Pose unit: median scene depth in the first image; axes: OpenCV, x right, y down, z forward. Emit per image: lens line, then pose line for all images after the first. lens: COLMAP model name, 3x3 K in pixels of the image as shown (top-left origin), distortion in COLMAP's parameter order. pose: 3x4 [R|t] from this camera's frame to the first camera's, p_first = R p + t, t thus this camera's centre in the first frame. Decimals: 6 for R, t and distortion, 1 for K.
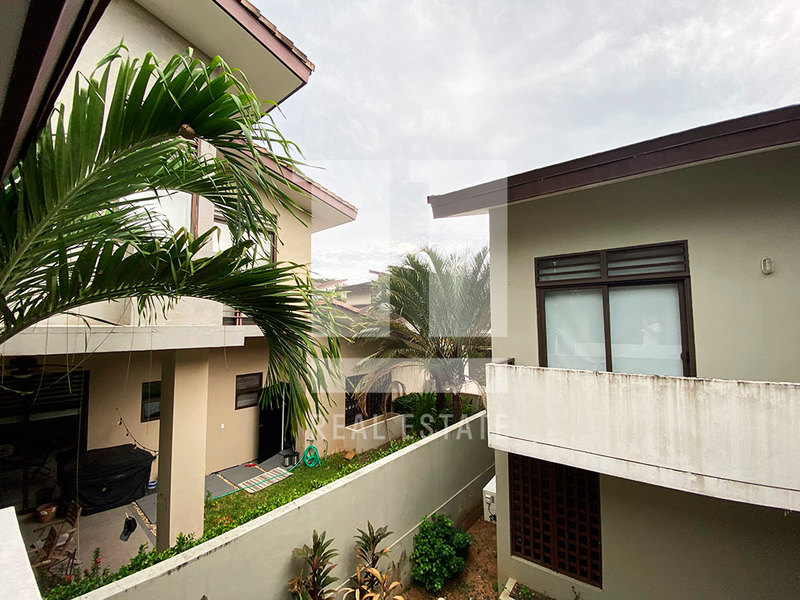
lens RADIAL K [[328.6, 0, 399.5], [0, 328.6, 303.4], [0, 0, 1]] dist [-0.000164, -0.011944]
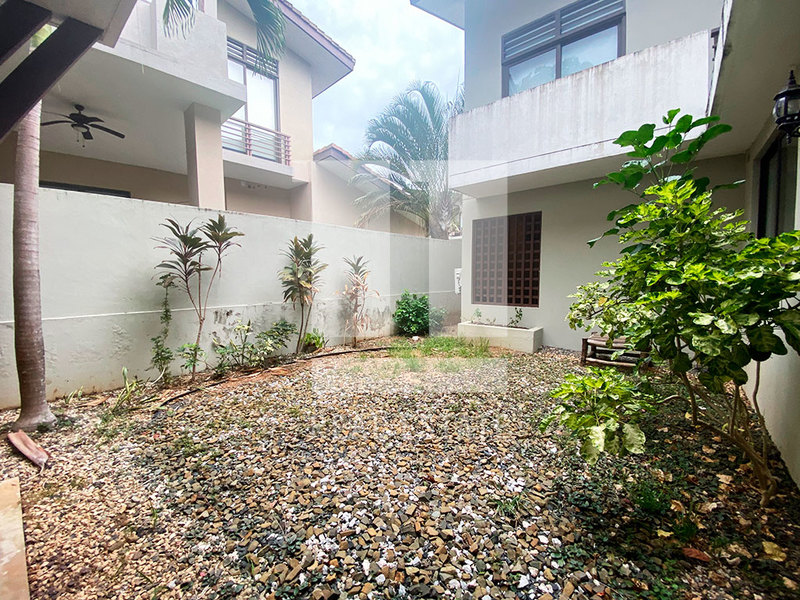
lens RADIAL K [[328.6, 0, 399.5], [0, 328.6, 303.4], [0, 0, 1]] dist [-0.000164, -0.011944]
pose [[0.998130, 0.004826, -0.060932, 0.180252], [0.004900, 0.987354, 0.158458, 0.710081], [0.060927, -0.158460, 0.985484, -0.288602]]
